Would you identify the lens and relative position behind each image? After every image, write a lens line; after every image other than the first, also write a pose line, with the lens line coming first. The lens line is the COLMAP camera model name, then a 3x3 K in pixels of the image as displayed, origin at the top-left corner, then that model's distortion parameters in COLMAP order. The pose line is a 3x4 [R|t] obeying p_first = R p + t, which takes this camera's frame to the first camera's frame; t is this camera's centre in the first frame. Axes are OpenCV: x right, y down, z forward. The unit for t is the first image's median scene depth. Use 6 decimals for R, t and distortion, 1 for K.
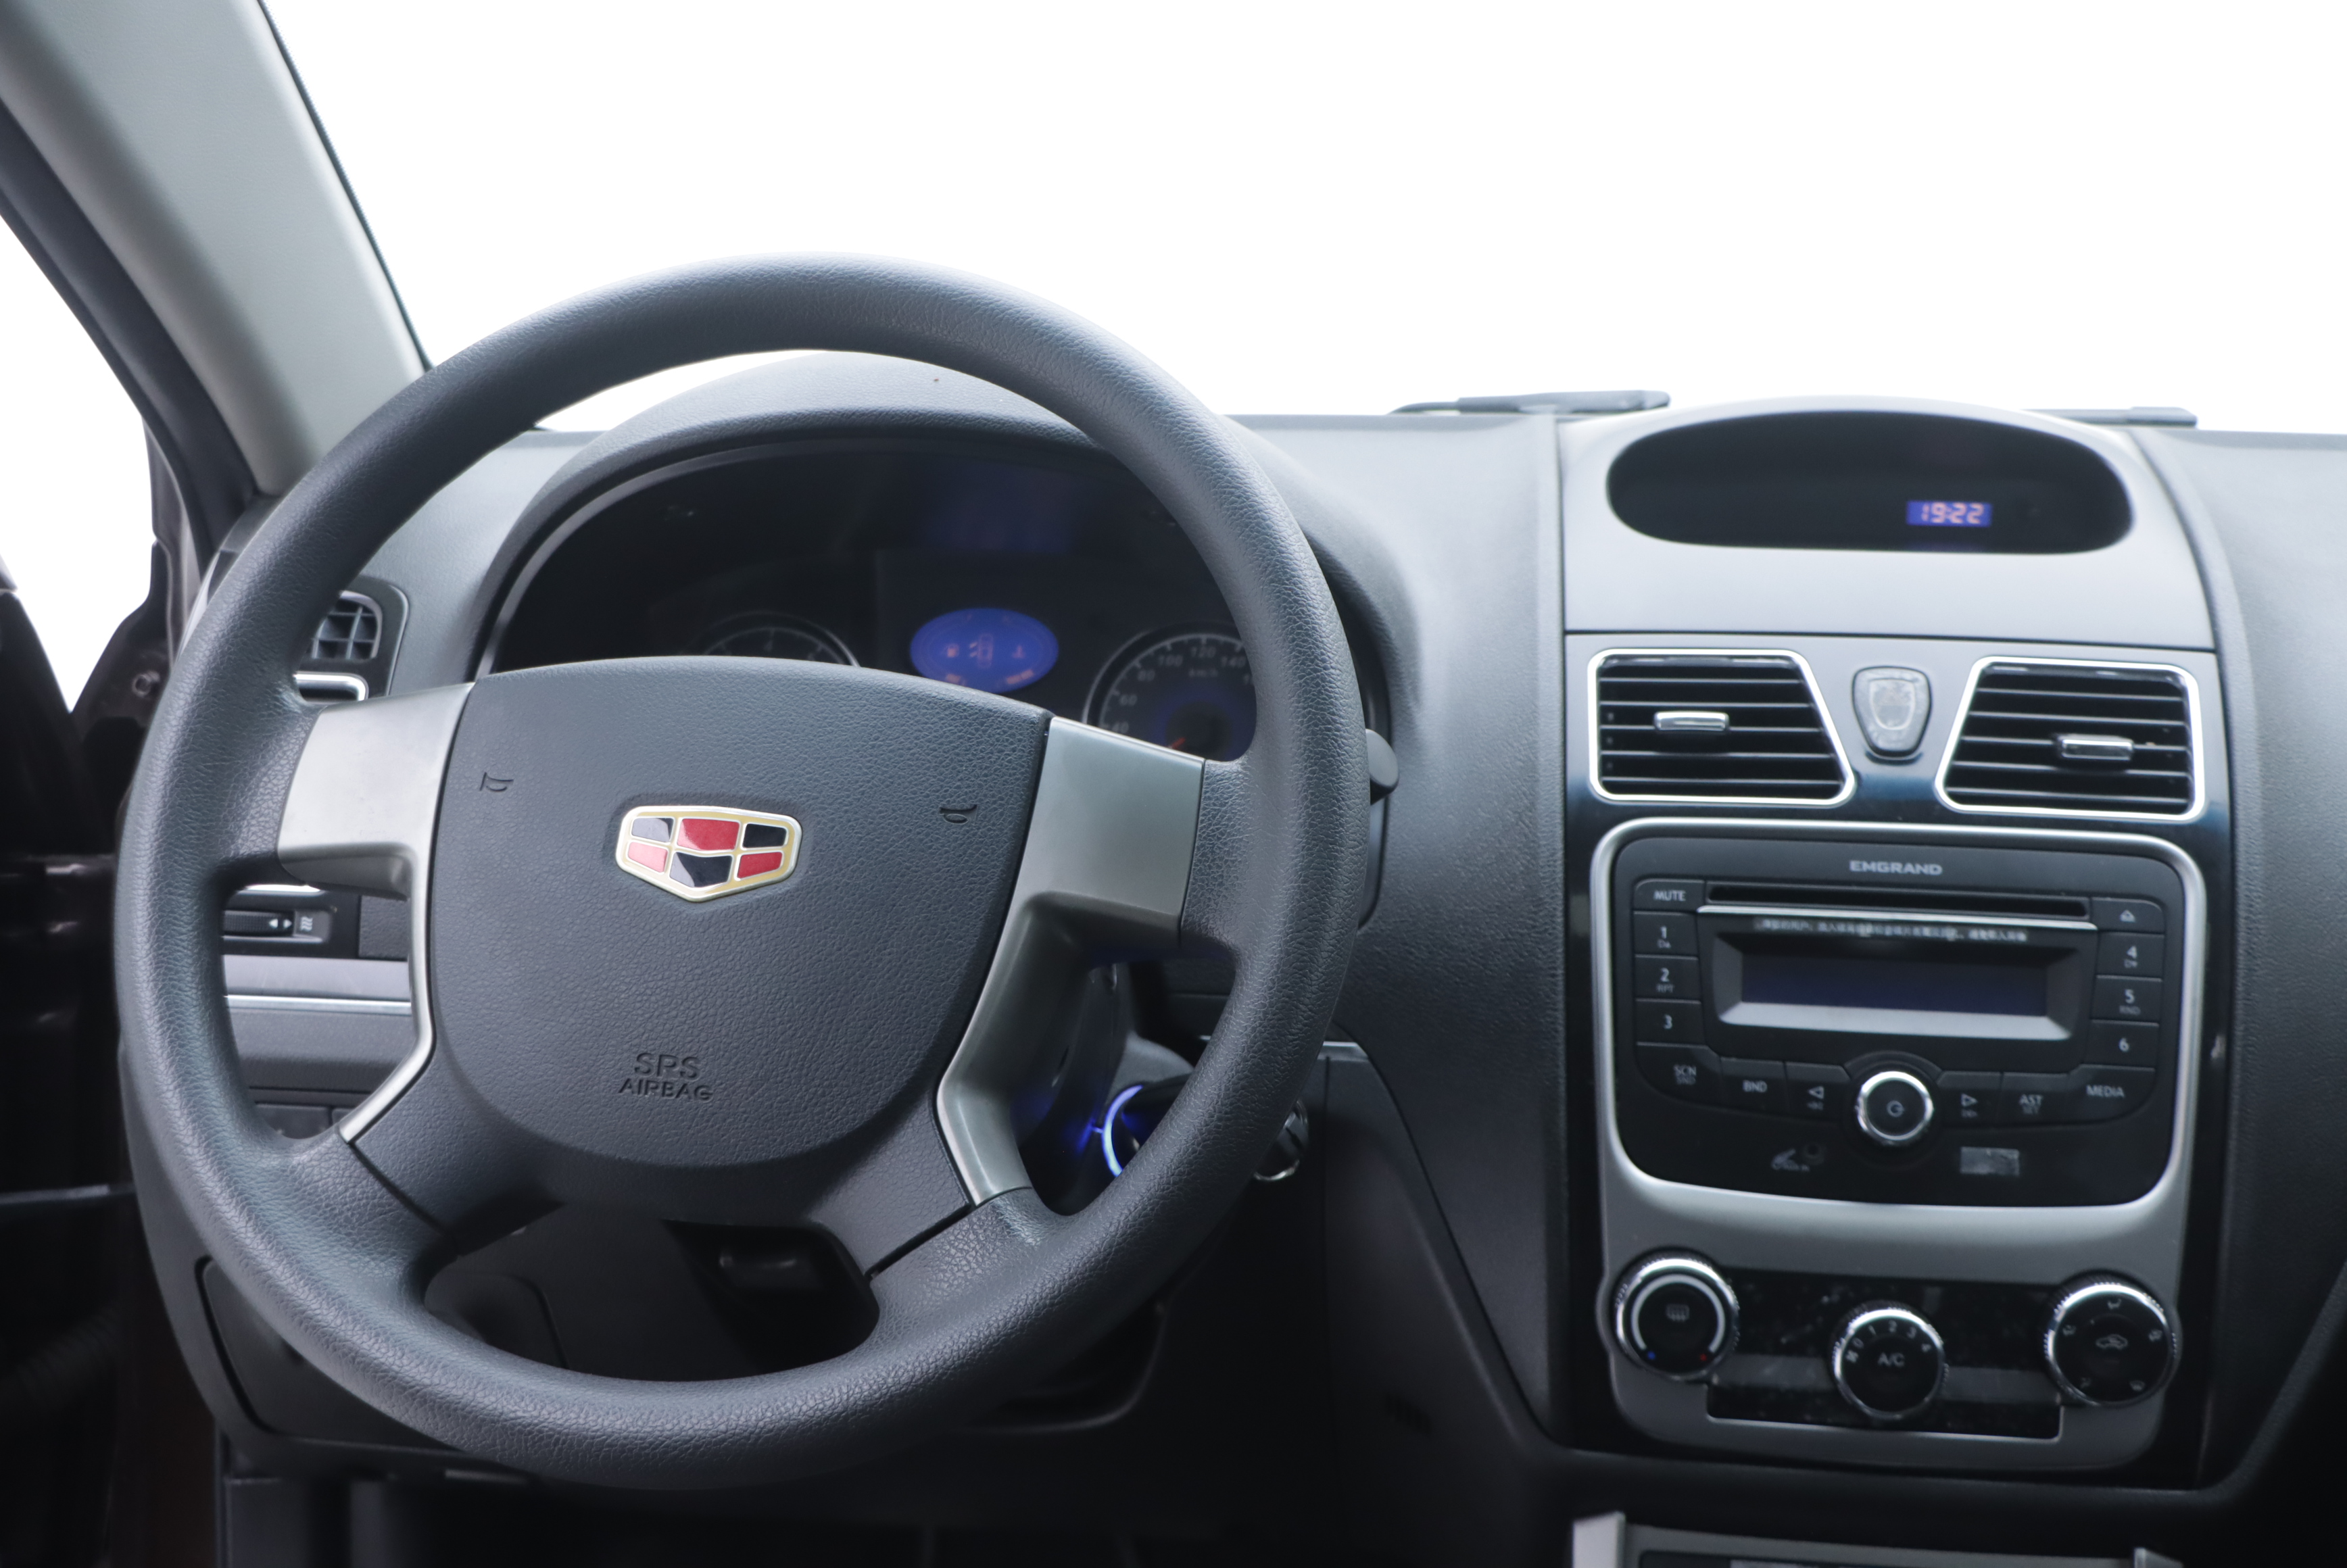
lens RADIAL K [[2748.3, 0, 1186.7], [0, 2748.3, 803.9], [0, 0, 1]] dist [-0.079843, 0.279276]
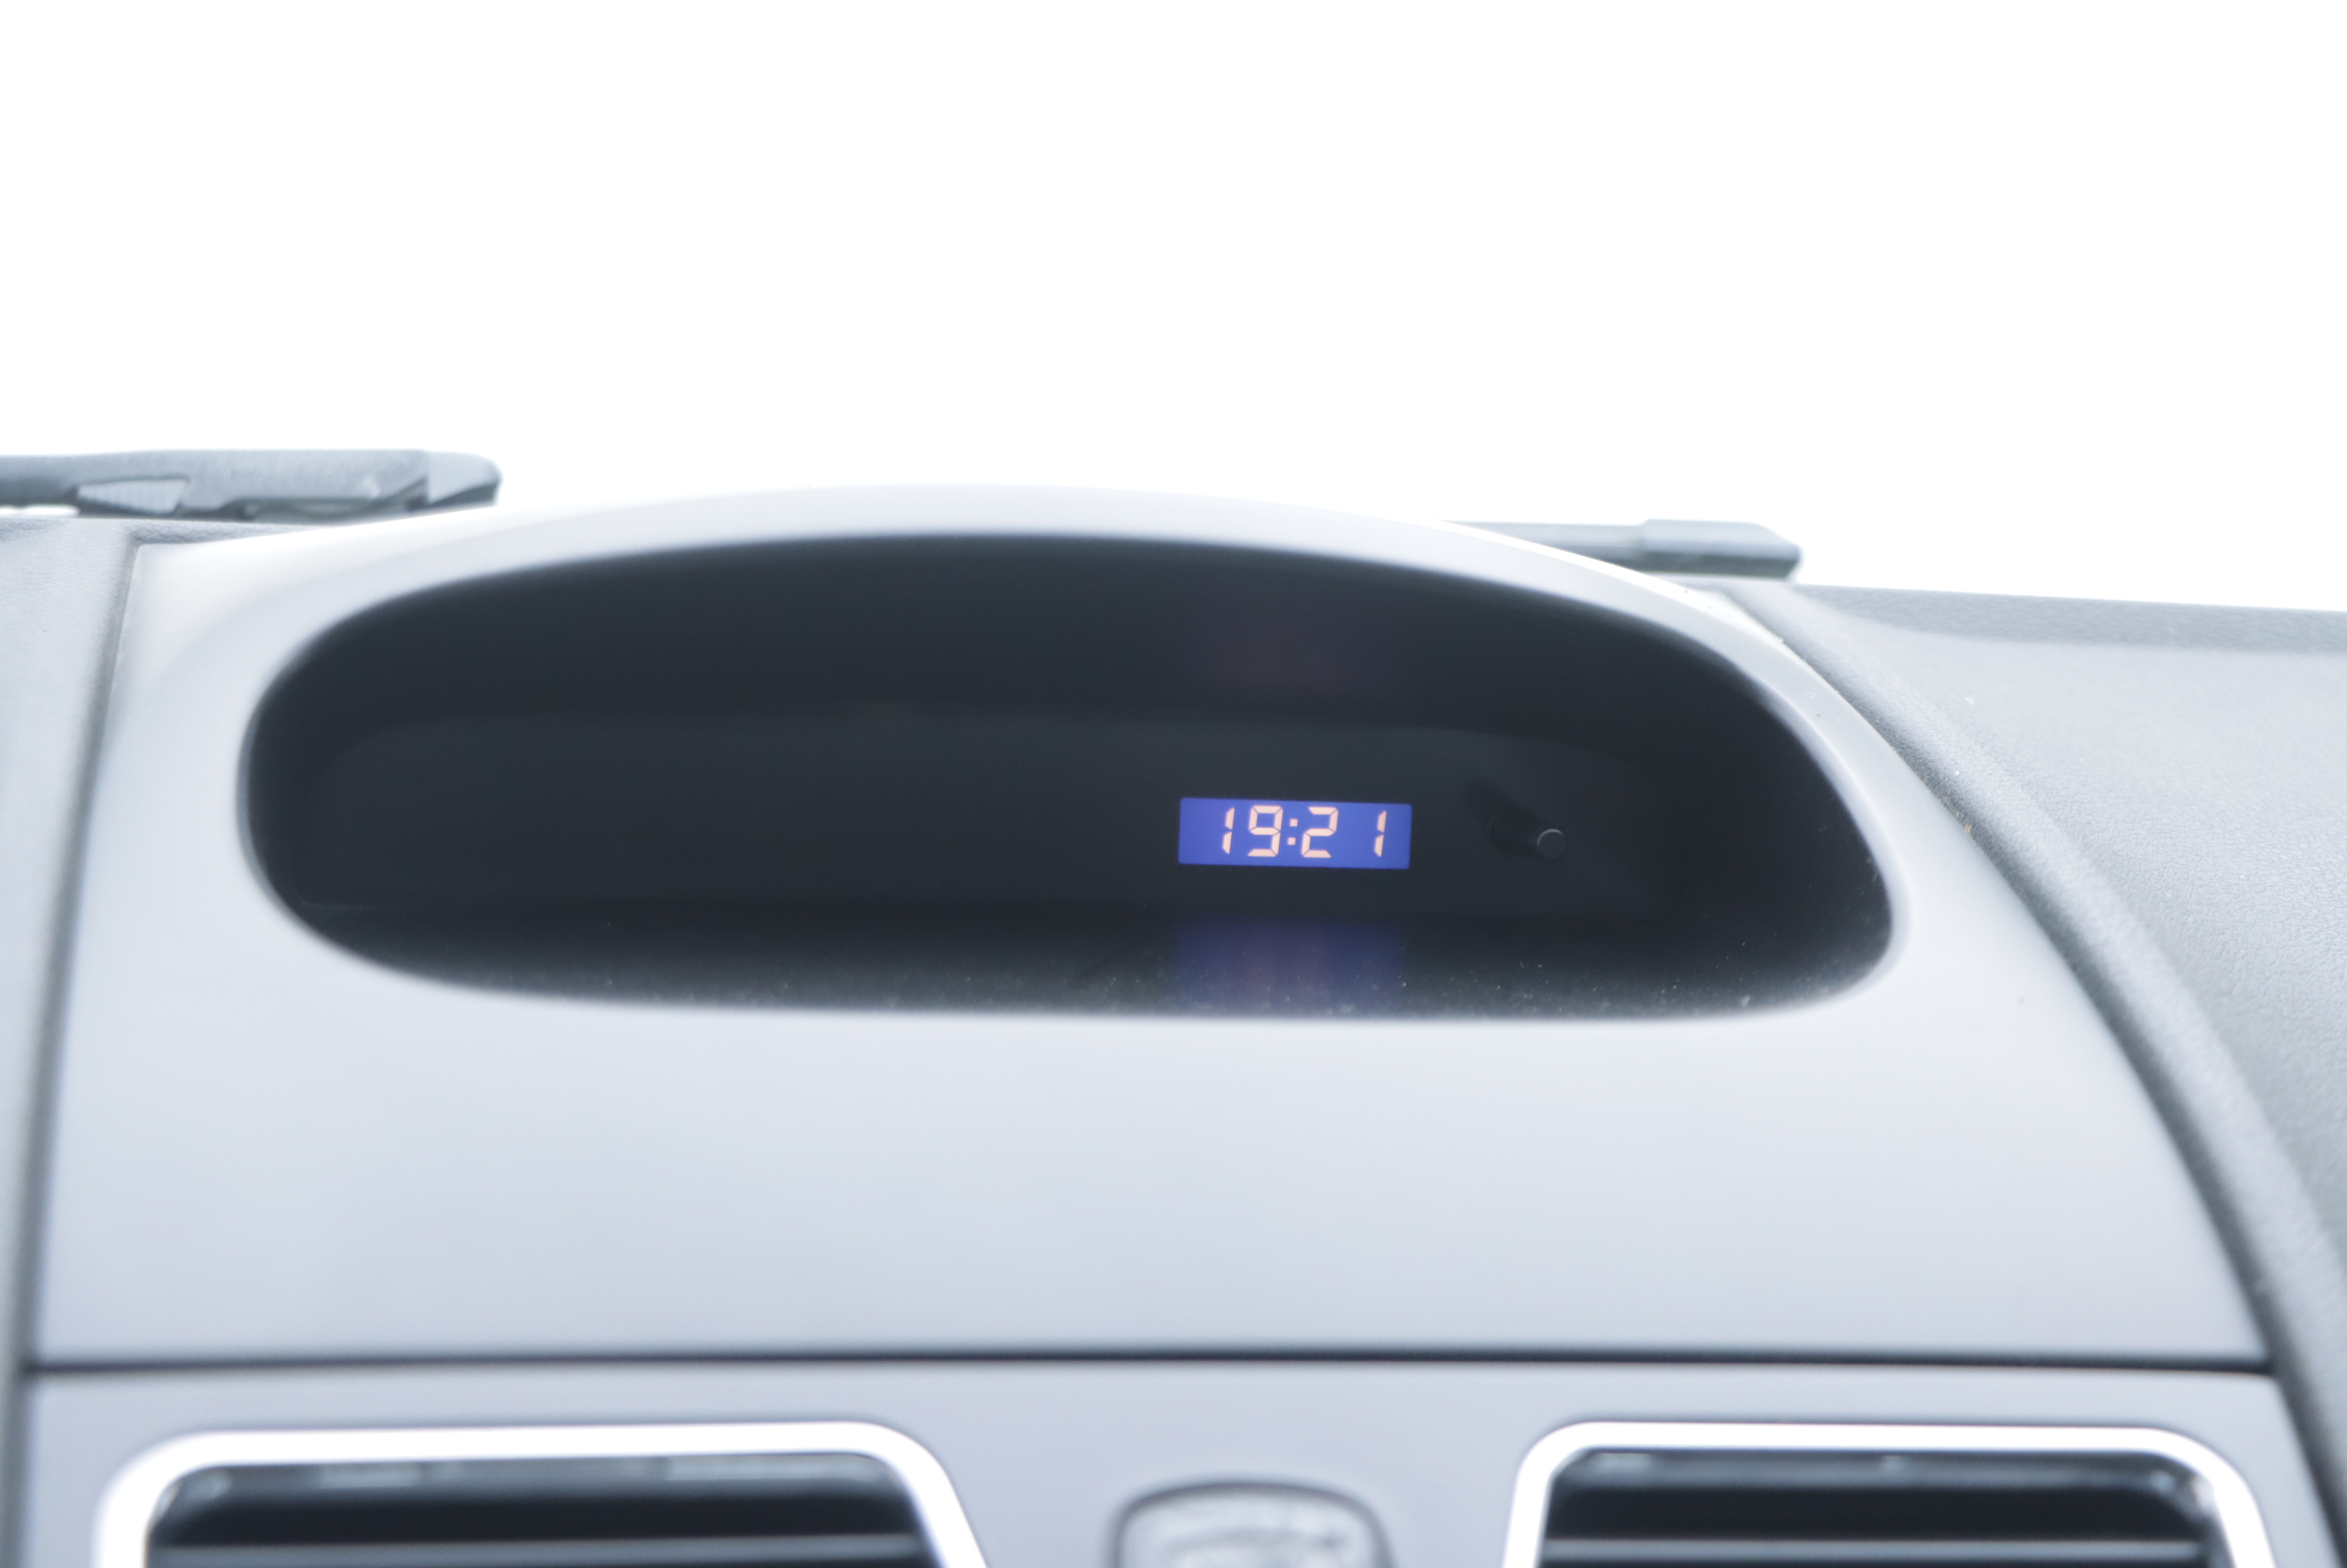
lens RADIAL K [[4300.8, 0, 1173.5], [0, 4300.8, 784.0], [0, 0, 1]] dist [0.033656, 0.088947]
pose [[0.951642, -0.002400, 0.307200, 0.124487], [0.024320, 0.997420, -0.067546, -0.094642], [-0.306245, 0.071750, 0.949245, 0.615750]]
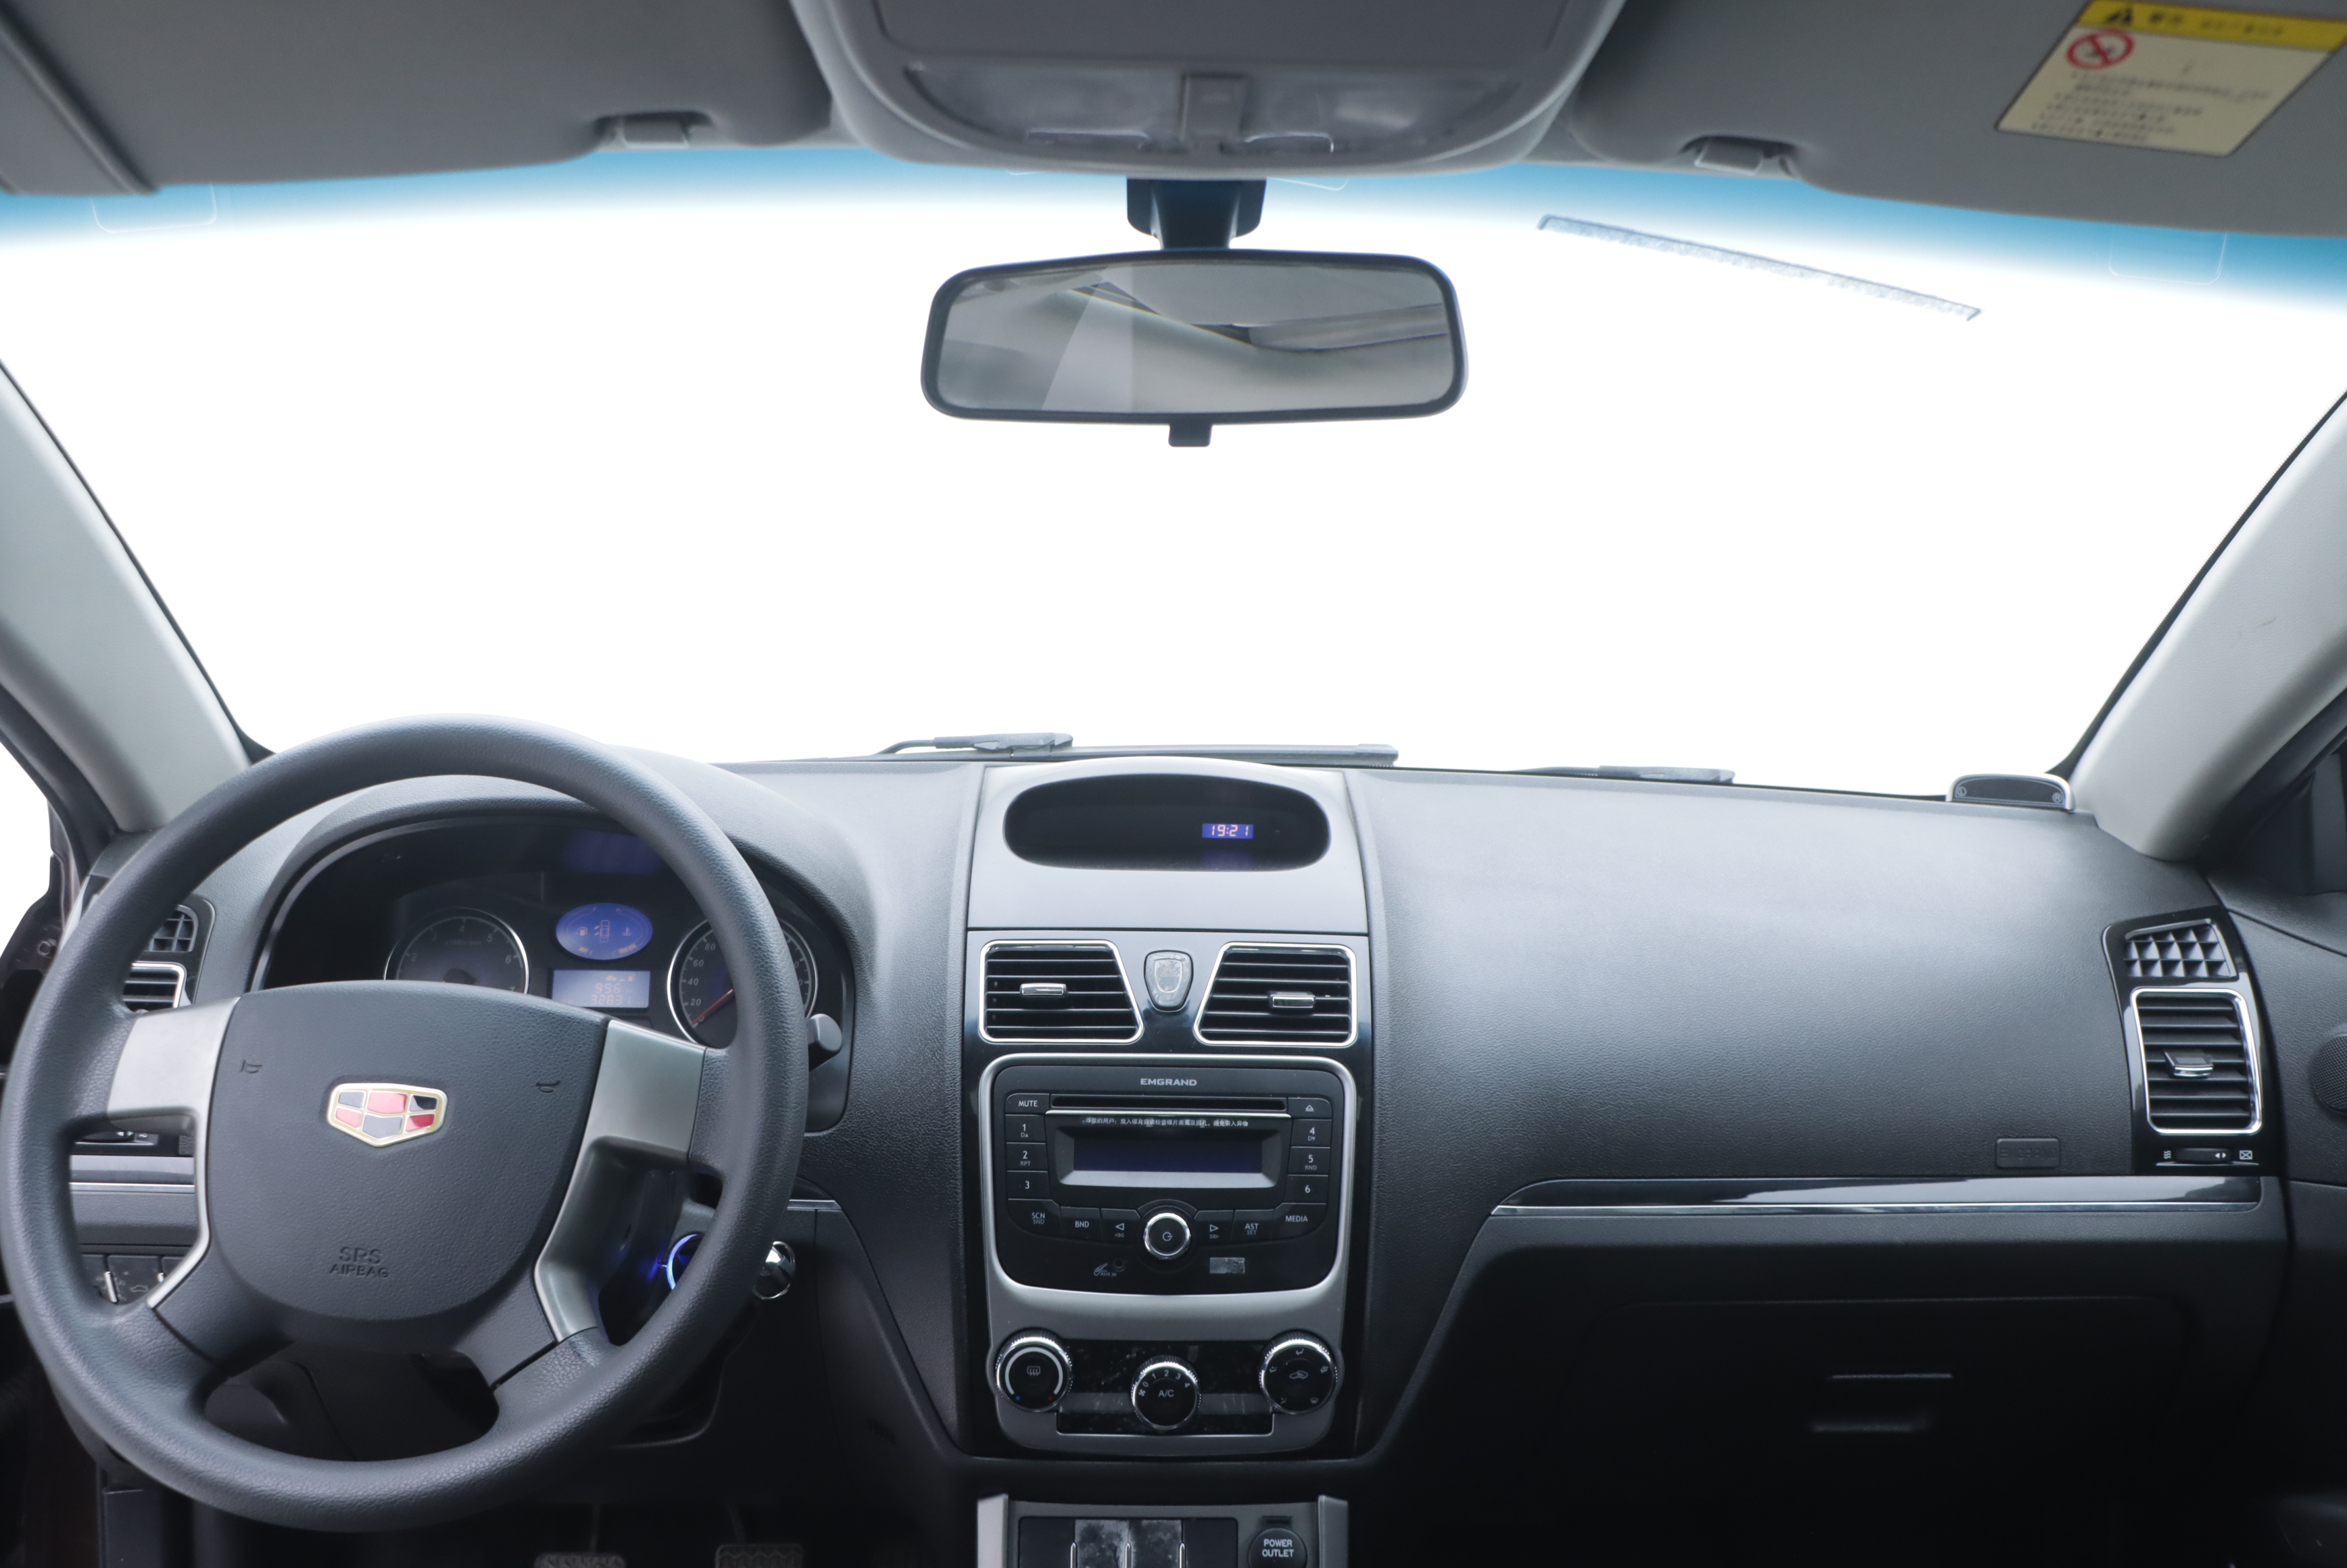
lens RADIAL K [[1917.7, 0, 1173.5], [0, 1917.7, 784.0], [0, 0, 1]] dist [-0.191979, 0.159731]
pose [[0.986092, -0.011441, 0.165803, 0.080202], [0.021760, 0.997928, -0.060552, -0.082595], [-0.164767, 0.063317, 0.984298, -0.103604]]
